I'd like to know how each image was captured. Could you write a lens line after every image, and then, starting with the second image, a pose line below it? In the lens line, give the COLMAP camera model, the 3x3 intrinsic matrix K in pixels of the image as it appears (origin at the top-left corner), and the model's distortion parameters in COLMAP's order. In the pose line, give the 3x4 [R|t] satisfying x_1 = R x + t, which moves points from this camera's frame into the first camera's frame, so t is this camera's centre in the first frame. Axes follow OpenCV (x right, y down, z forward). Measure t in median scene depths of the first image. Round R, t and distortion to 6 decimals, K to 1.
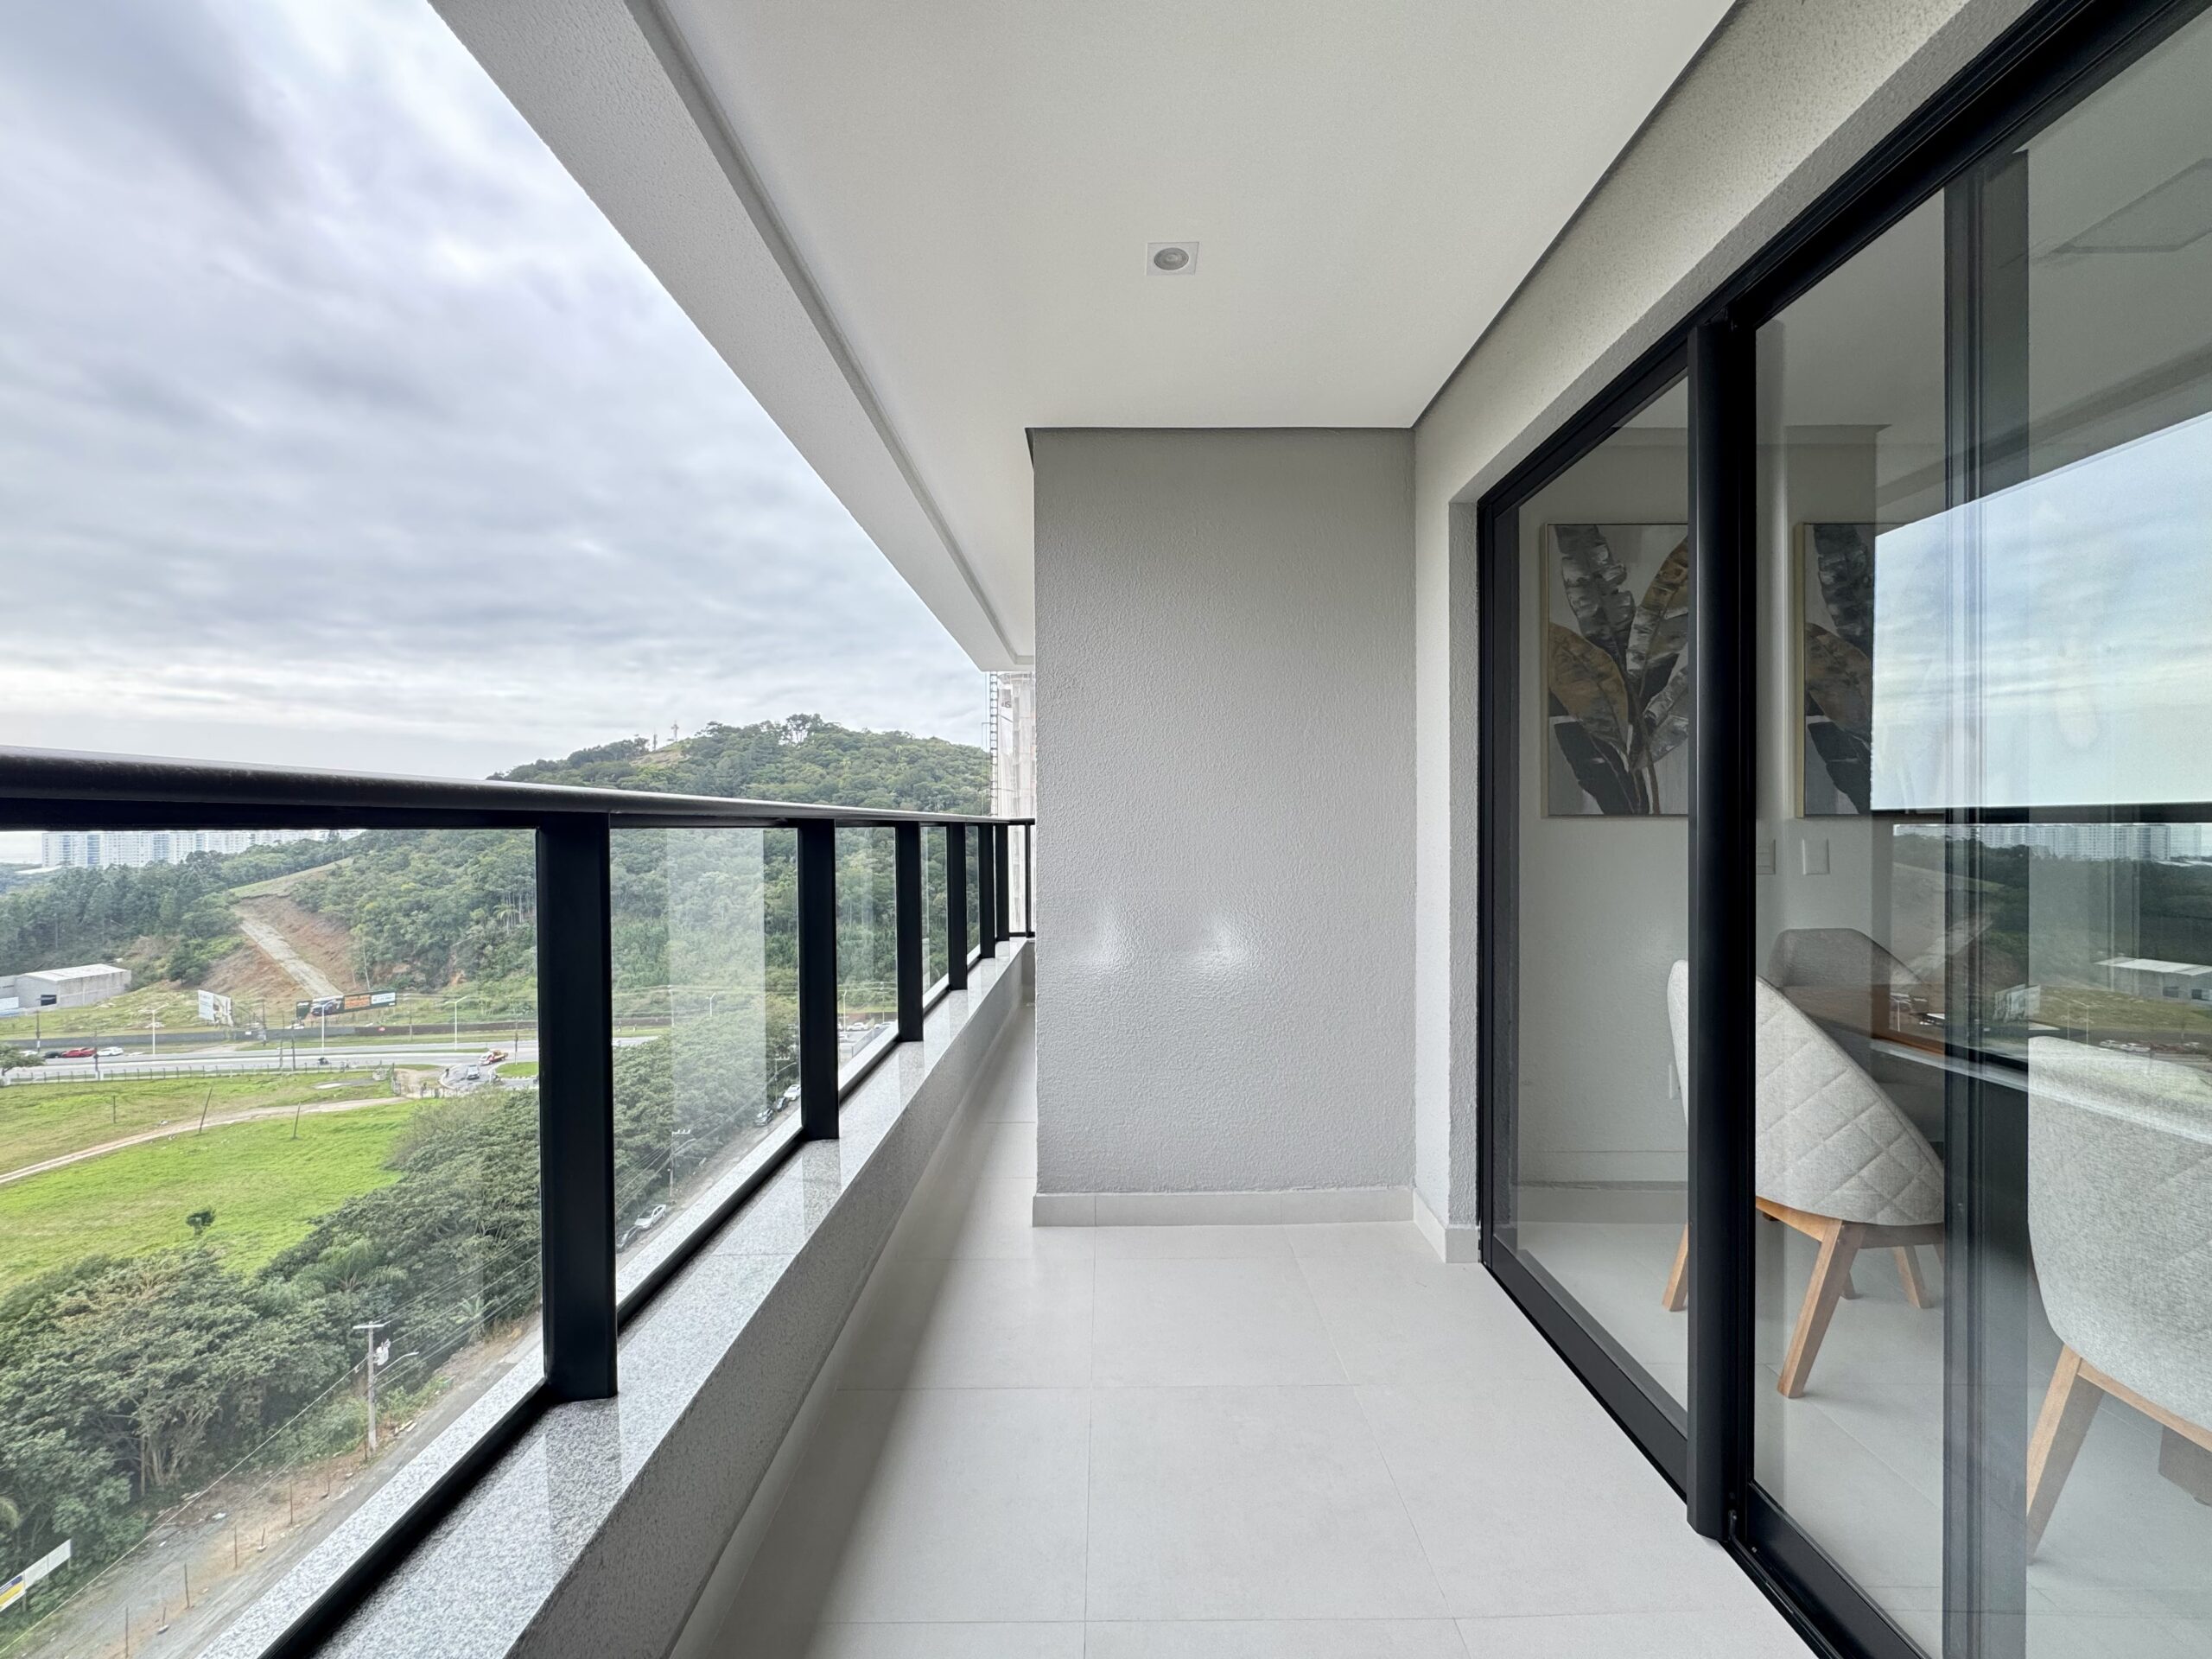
lens RADIAL K [[883.7, 0, 1104.3], [0, 883.7, 813.8], [0, 0, 1]] dist [-0.002489, -0.000286]
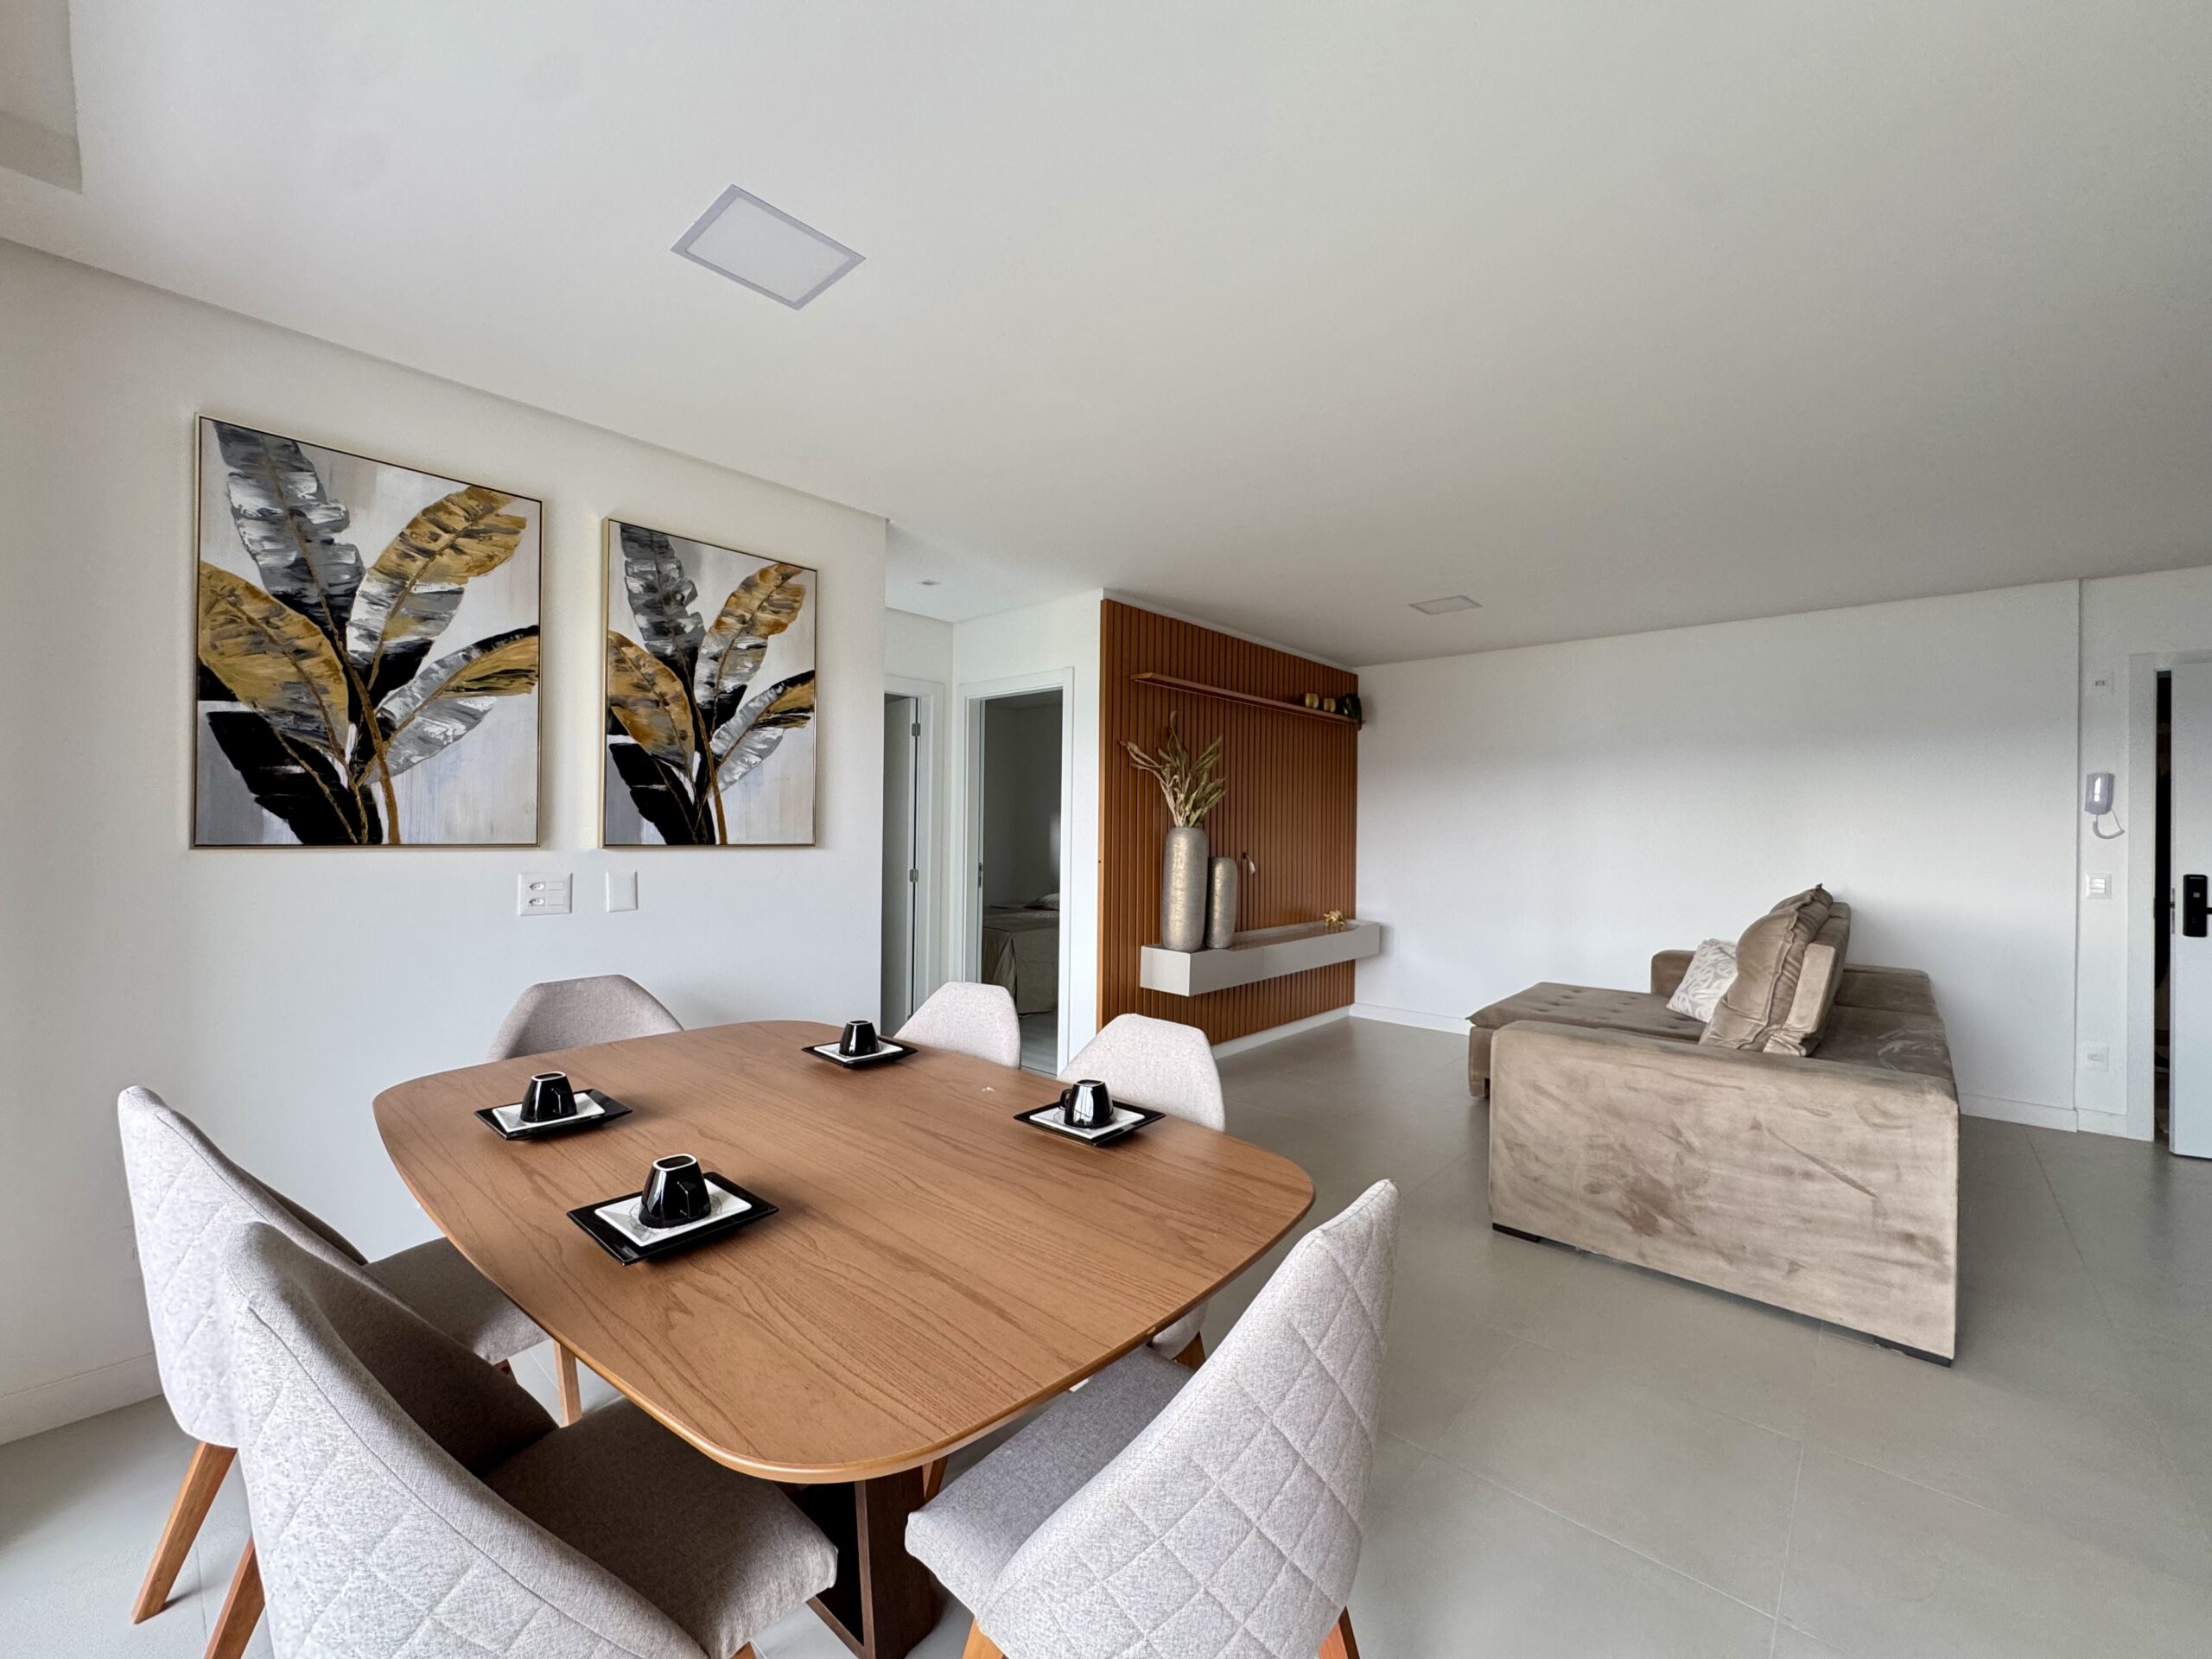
lens RADIAL K [[883.7, 0, 1104.2], [0, 883.7, 824.8], [0, 0, 1]] dist [-0.002489, -0.000286]
pose [[0.661904, 0.017909, 0.749375, 0.460426], [-0.011534, 0.999840, -0.013708, -0.013086], [-0.749500, 0.000430, 0.662004, 0.031821]]
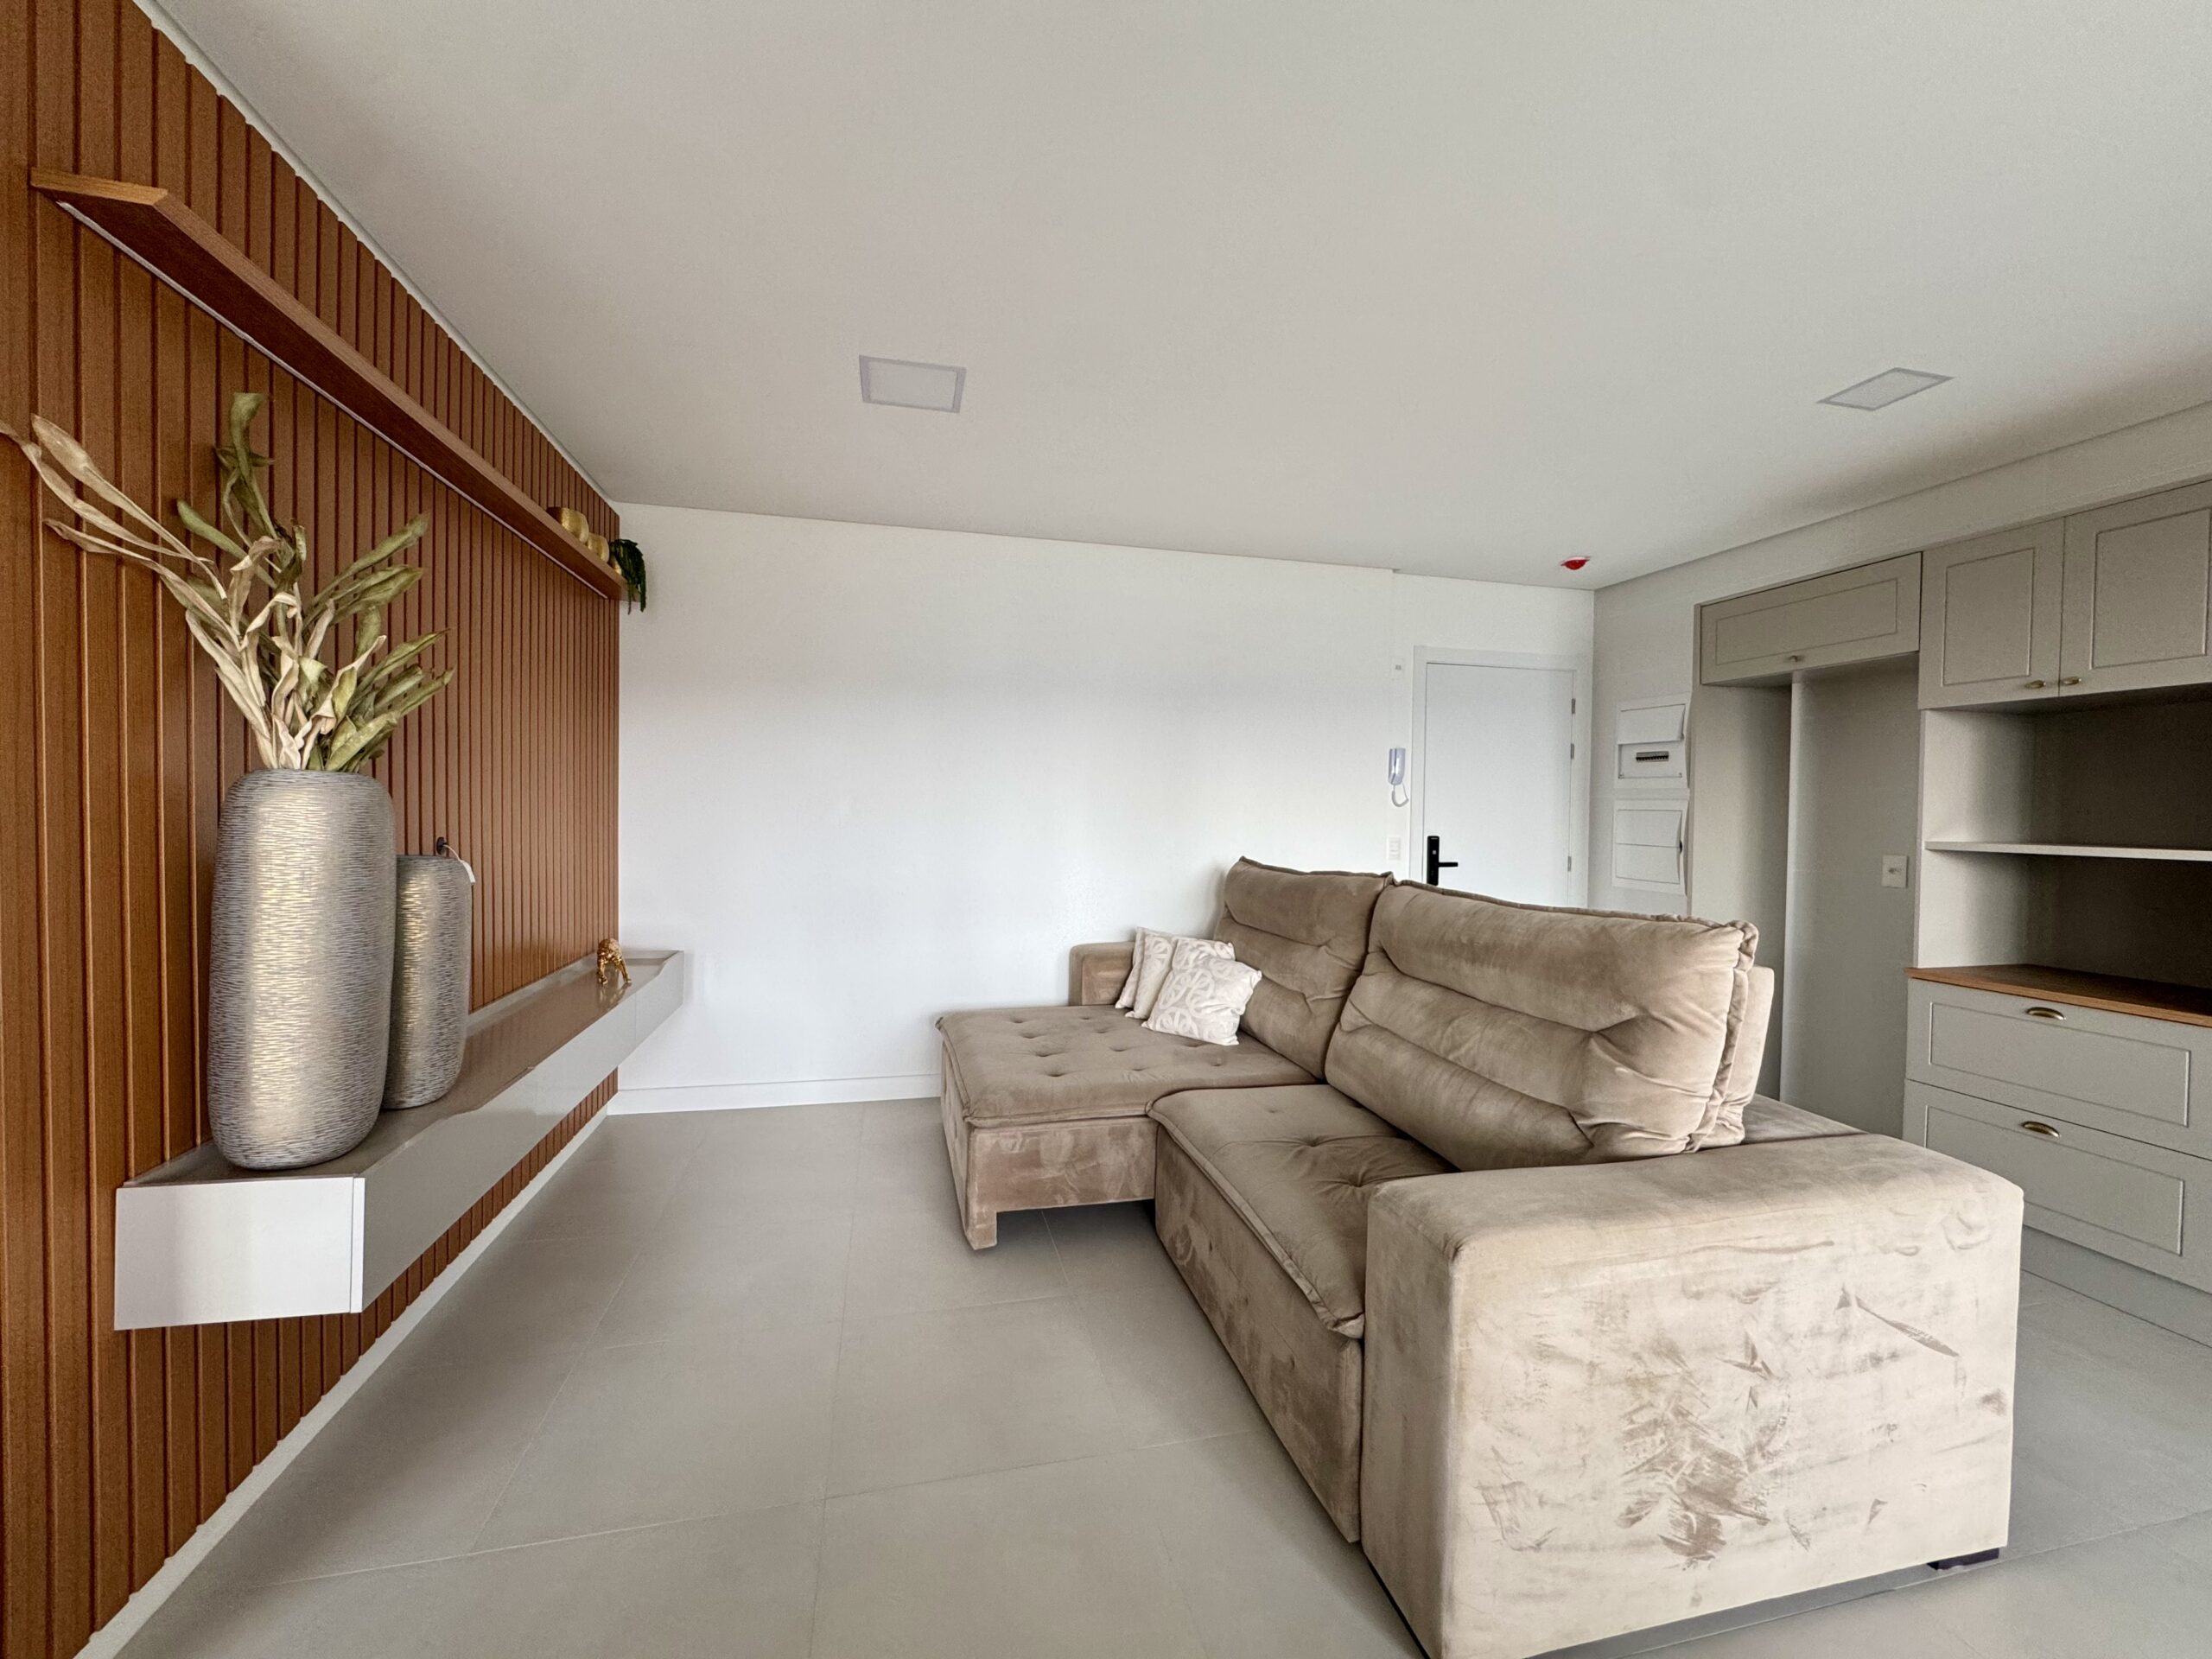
lens RADIAL K [[883.7, 0, 1108.1], [0, 883.7, 827.9], [0, 0, 1]] dist [-0.002489, -0.000286]
pose [[-0.241963, -0.018922, 0.970101, 1.137898], [-0.009419, 0.999809, 0.017152, -0.012708], [-0.970240, -0.004987, -0.242095, 0.644636]]
